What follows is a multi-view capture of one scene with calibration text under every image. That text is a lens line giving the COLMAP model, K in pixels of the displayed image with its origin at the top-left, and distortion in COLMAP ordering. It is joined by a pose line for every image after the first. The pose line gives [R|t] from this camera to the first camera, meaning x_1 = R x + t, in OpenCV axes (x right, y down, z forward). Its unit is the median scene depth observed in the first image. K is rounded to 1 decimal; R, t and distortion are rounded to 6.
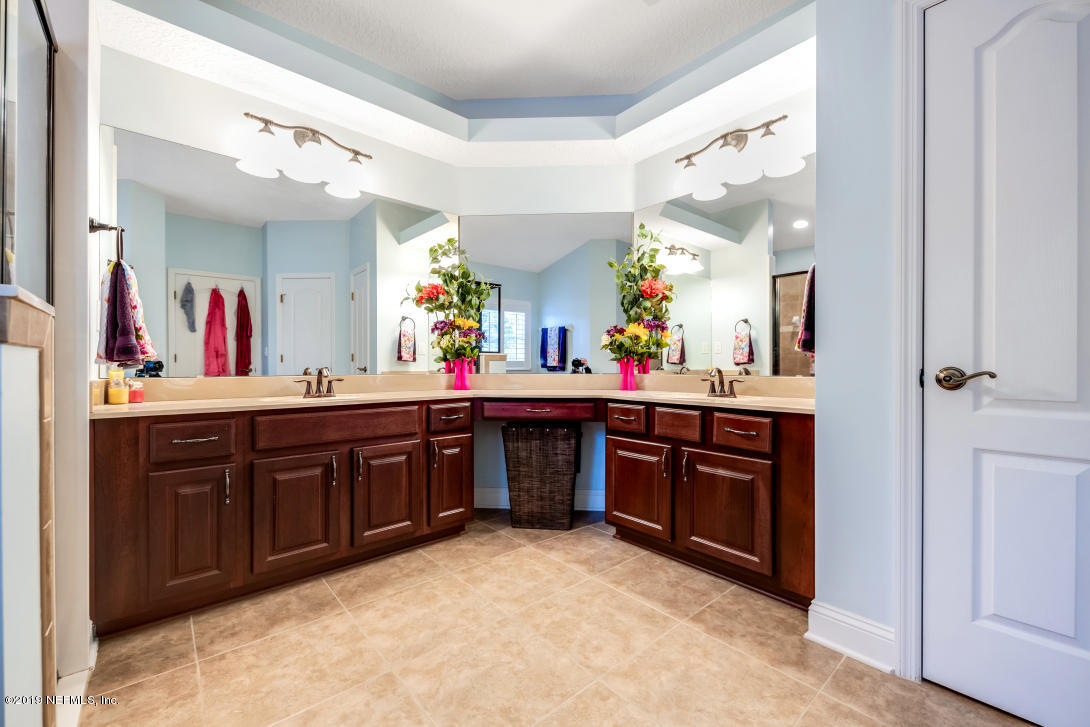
lens RADIAL K [[443.8, 0, 546.8], [0, 443.8, 361.5], [0, 0, 1]] dist [0.016559, -0.007724]
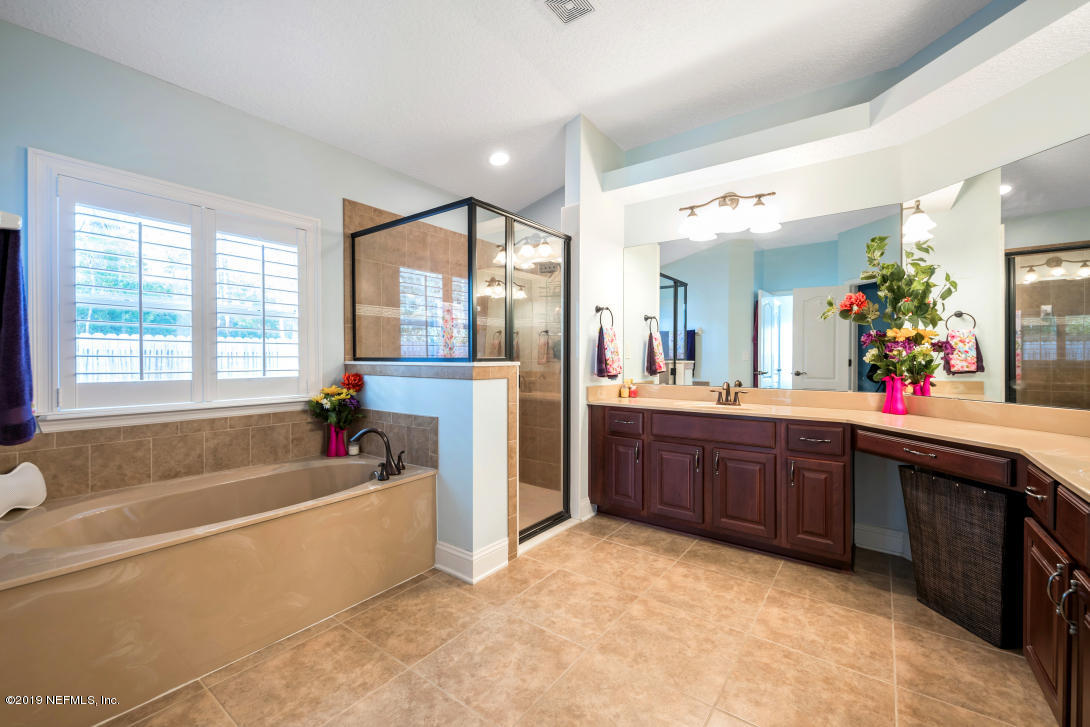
lens RADIAL K [[443.8, 0, 546.8], [0, 443.8, 361.5], [0, 0, 1]] dist [0.016559, -0.007724]
pose [[0.194772, 0.003921, -0.980841, 0.736544], [0.012235, 0.999905, 0.006426, -0.066878], [0.980772, -0.013252, 0.194705, 0.304249]]
